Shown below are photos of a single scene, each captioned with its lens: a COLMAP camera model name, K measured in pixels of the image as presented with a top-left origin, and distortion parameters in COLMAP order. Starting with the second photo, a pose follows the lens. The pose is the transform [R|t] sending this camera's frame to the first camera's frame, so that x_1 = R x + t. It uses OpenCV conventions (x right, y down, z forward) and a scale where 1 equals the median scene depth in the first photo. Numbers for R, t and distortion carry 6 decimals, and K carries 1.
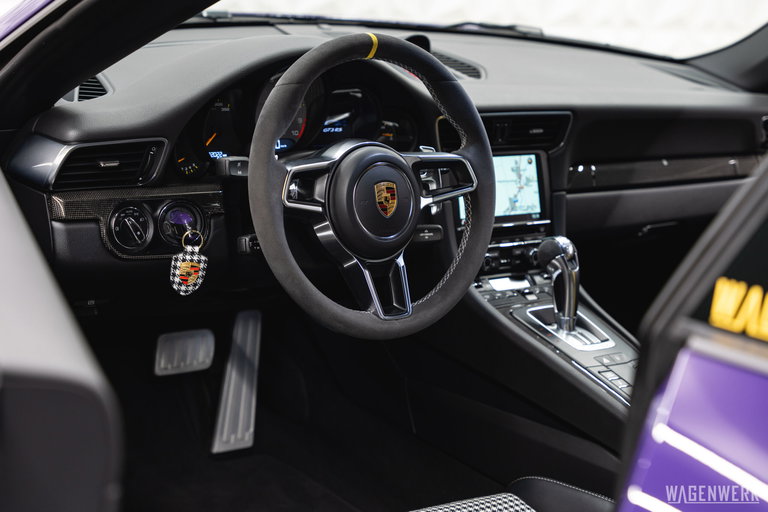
lens RADIAL K [[1635.1, 0, 382.3], [0, 1635.1, 256.2], [0, 0, 1]] dist [0.127336, 0.000000]
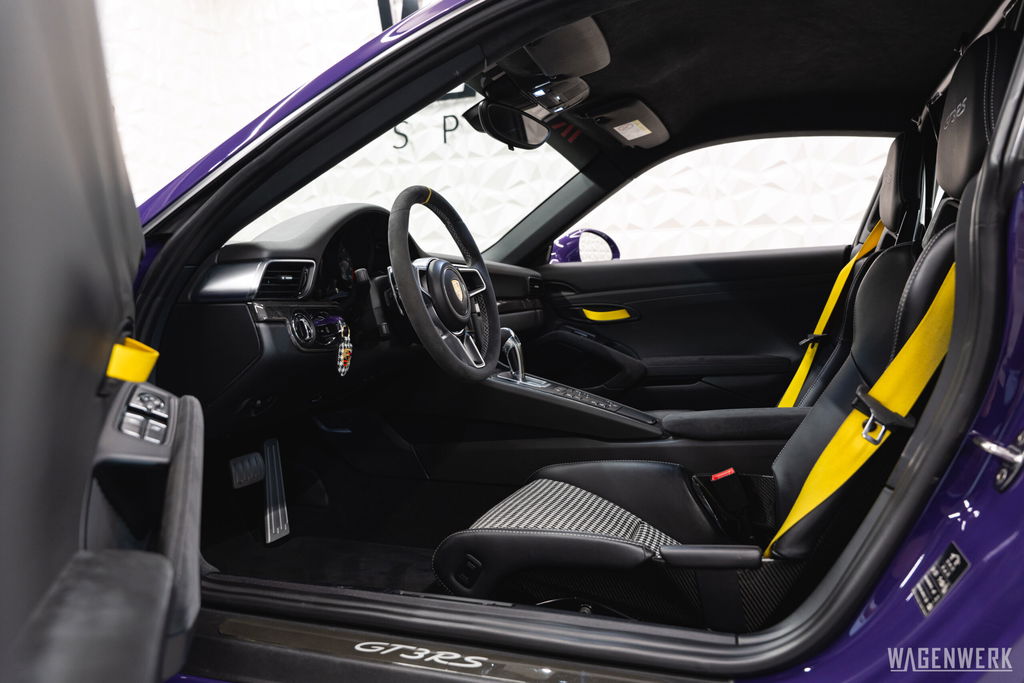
lens RADIAL K [[792.3, 0, 519.0], [0, 792.3, 340.1], [0, 0, 1]] dist [0.003337, 0.015234]
pose [[0.829595, -0.147190, 0.538615, -0.336387], [0.239925, 0.965006, -0.105830, 0.095675], [-0.504190, 0.217023, 0.835879, 0.366211]]
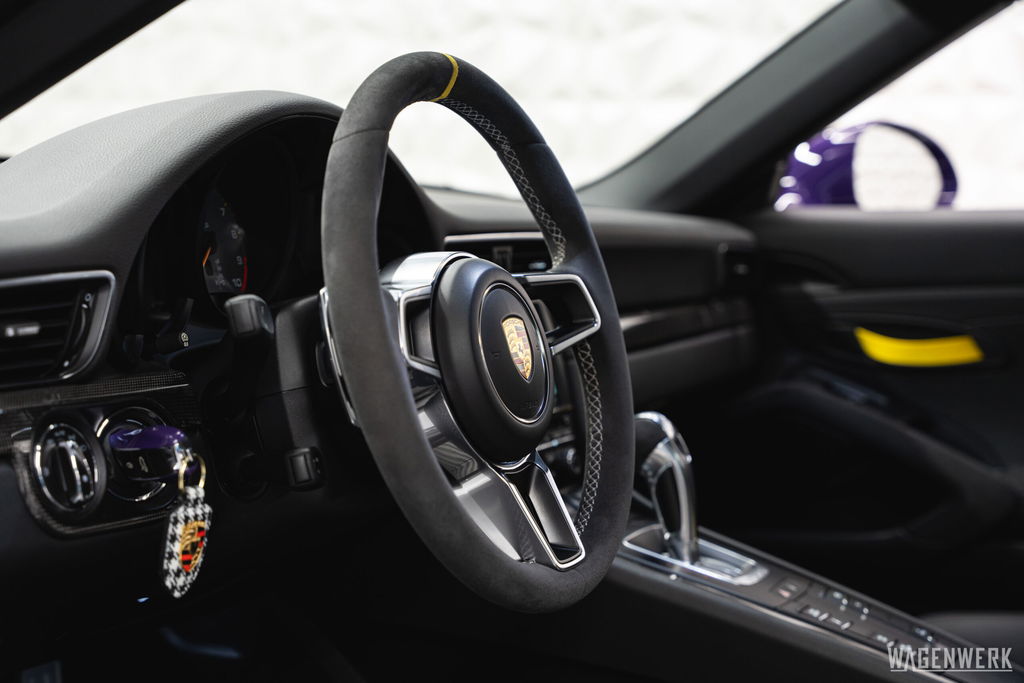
lens RADIAL K [[1735.8, 0, 508.9], [0, 1735.8, 337.4], [0, 0, 1]] dist [0.063536, 0.000000]
pose [[0.888360, -0.120622, 0.443021, -0.244270], [0.183227, 0.977851, -0.101172, 0.018394], [-0.421005, 0.171050, 0.890784, 0.478892]]
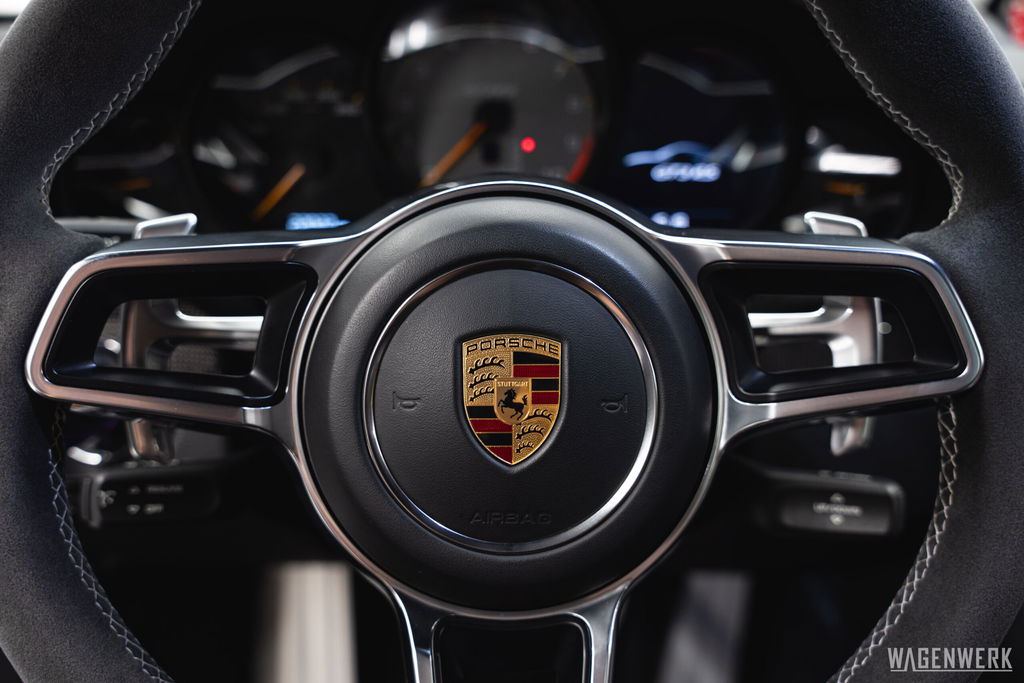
lens RADIAL K [[1137.7, 0, 505.3], [0, 1137.7, 338.2], [0, 0, 1]] dist [0.025542, 0.000000]
pose [[0.796442, 0.088584, -0.598192, 0.105439], [-0.081691, 0.995905, 0.038715, -0.049913], [0.599172, 0.018033, 0.800417, 0.827564]]
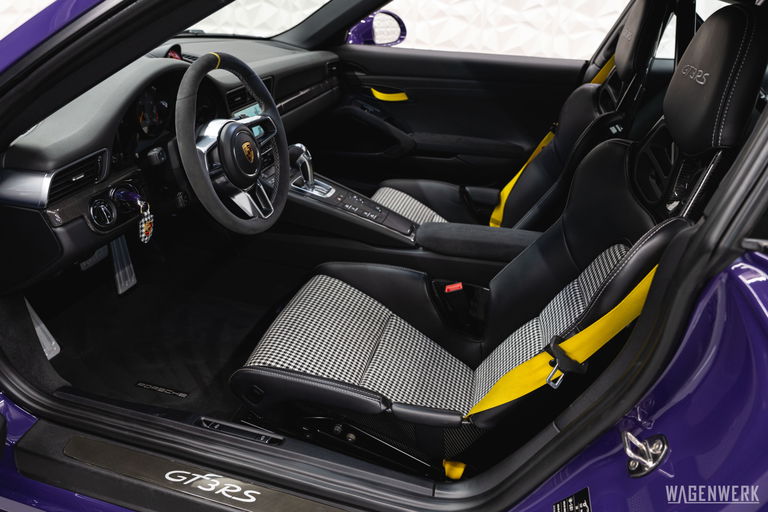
lens RADIAL K [[538.8, 0, 389.9], [0, 538.8, 260.0], [0, 0, 1]] dist [0.005907, -0.013047]
pose [[0.793474, -0.339701, 0.504978, -0.198836], [0.172899, 0.921364, 0.348129, -0.099108], [-0.583528, -0.188921, 0.789812, 0.427926]]
